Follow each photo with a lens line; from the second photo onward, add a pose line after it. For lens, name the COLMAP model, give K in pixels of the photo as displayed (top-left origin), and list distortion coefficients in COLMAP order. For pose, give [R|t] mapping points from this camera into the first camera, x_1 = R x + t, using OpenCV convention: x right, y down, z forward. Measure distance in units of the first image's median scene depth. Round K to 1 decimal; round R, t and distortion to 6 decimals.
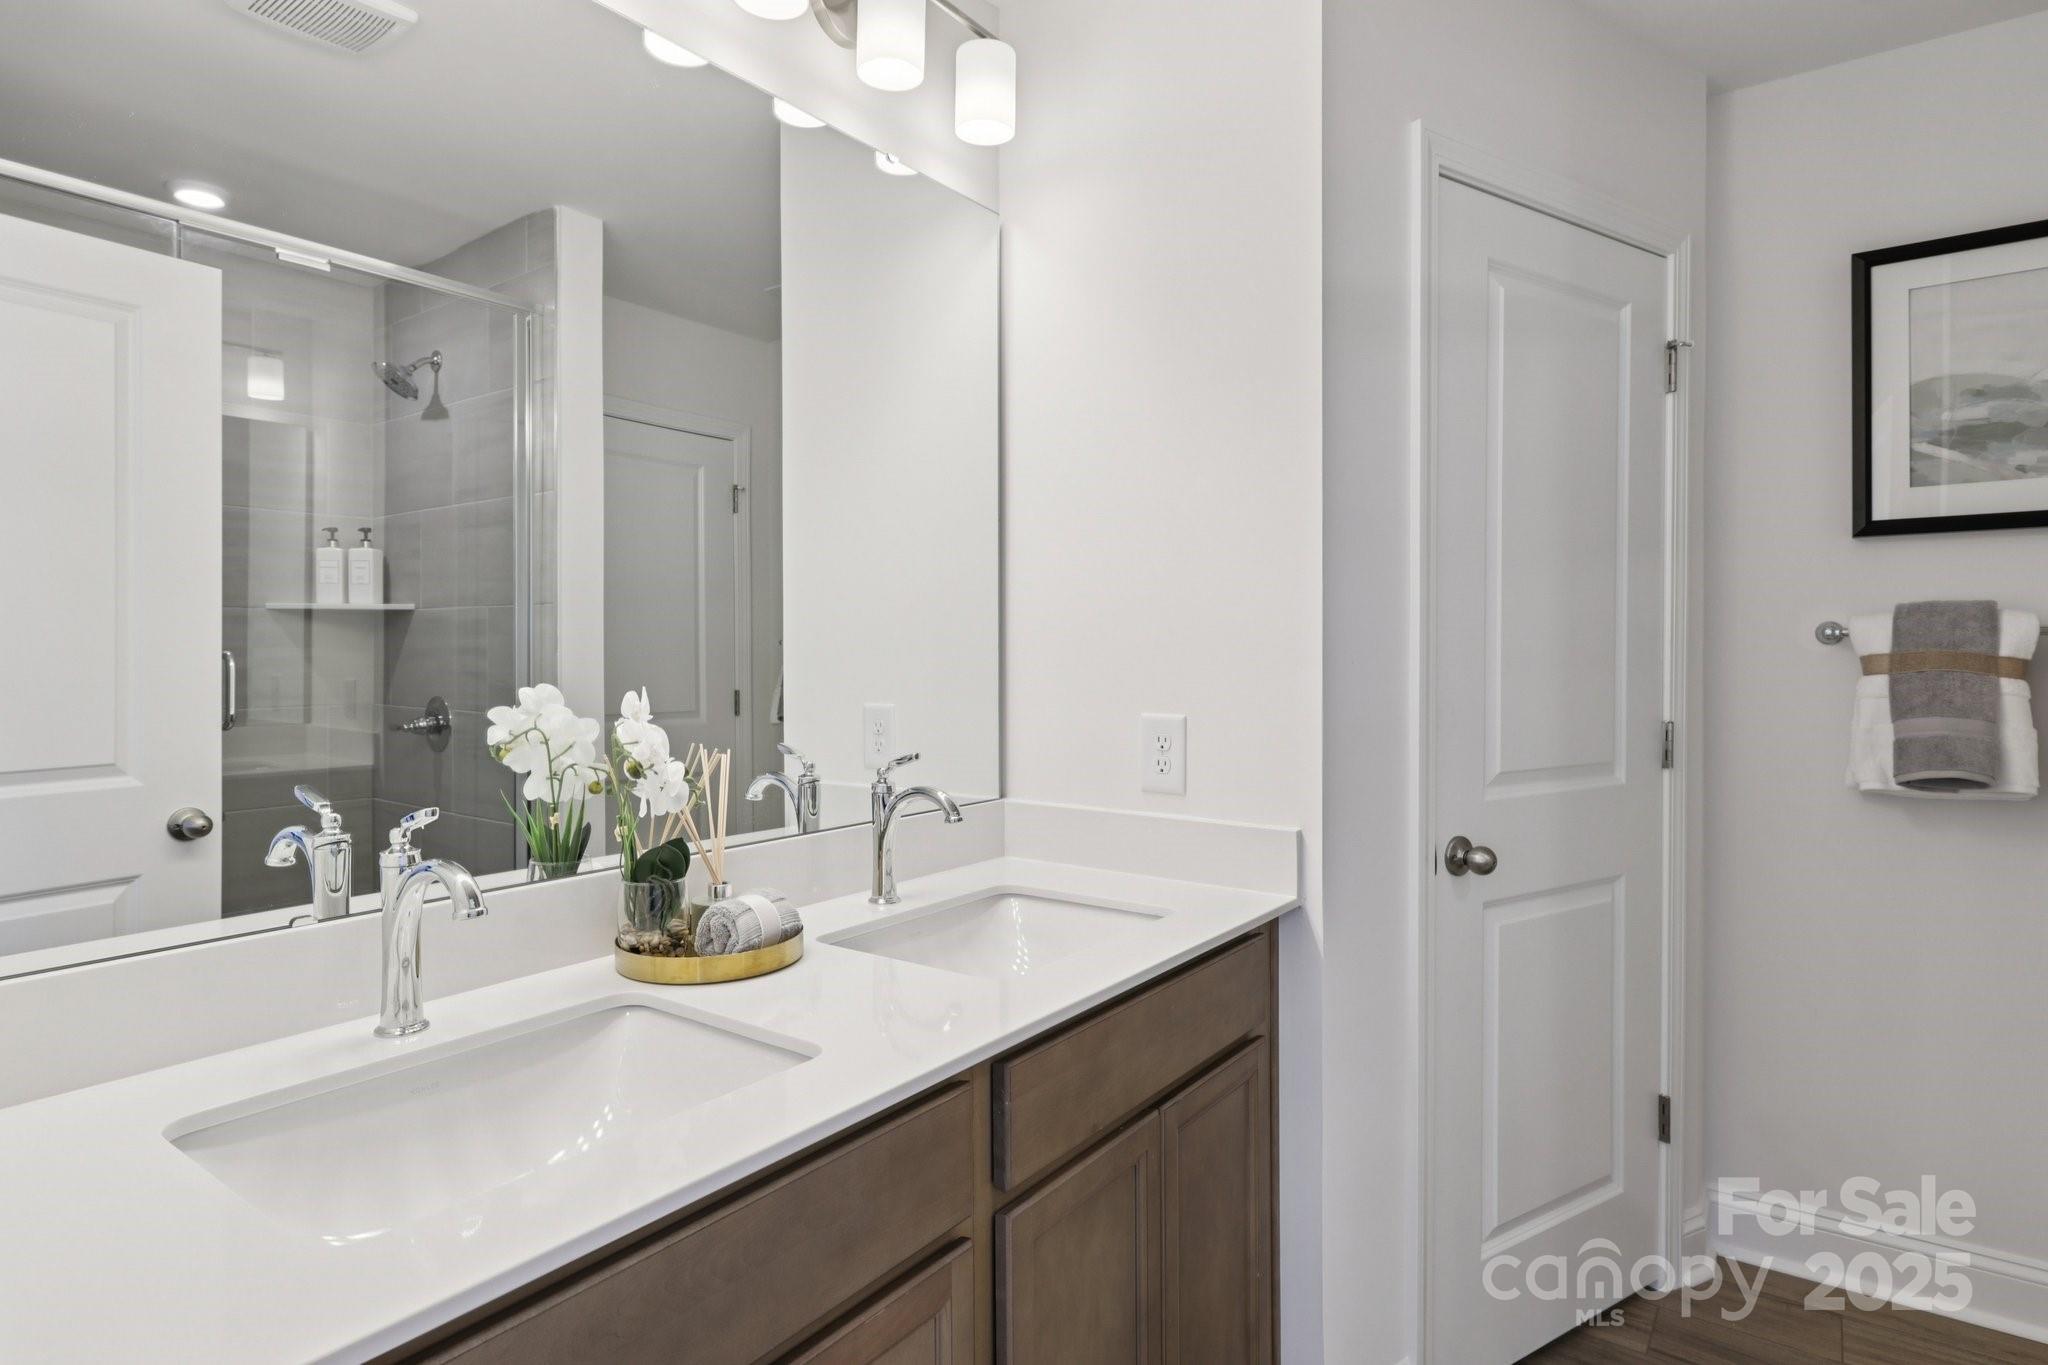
lens RADIAL K [[1109.4, 0, 1025.3], [0, 1109.4, 665.4], [0, 0, 1]] dist [-0.000012, 0.000139]
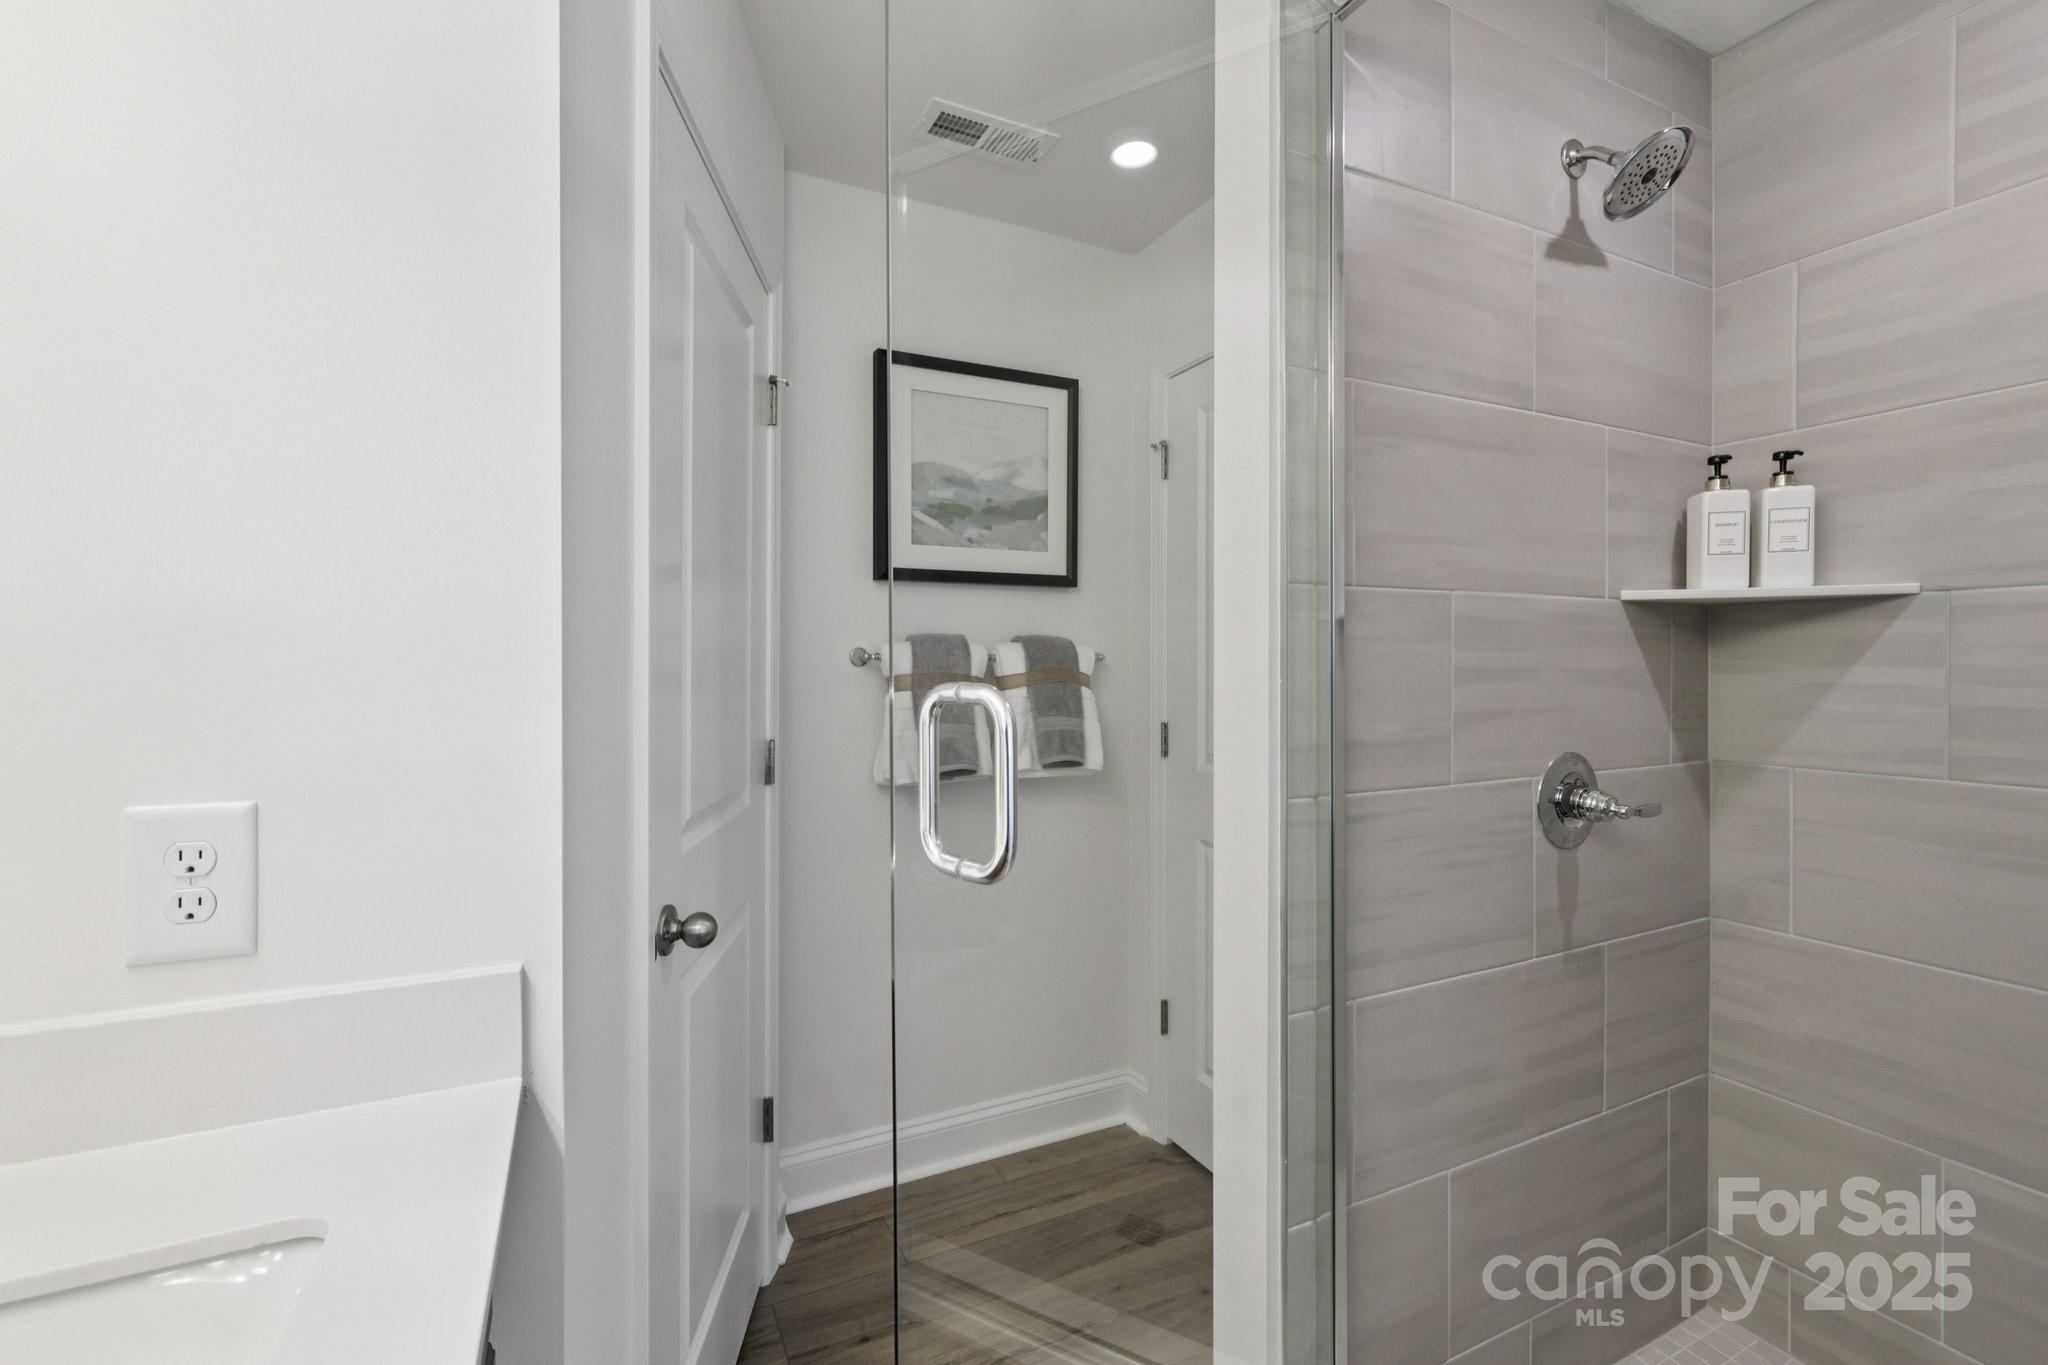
lens RADIAL K [[884.2, 0, 1031.2], [0, 884.2, 678.7], [0, 0, 1]] dist [-0.001816, -0.000901]
pose [[0.472871, -0.009169, 0.881084, -0.039295], [0.011976, 0.999920, 0.003978, -0.007847], [-0.881051, 0.008671, 0.472943, 0.403663]]
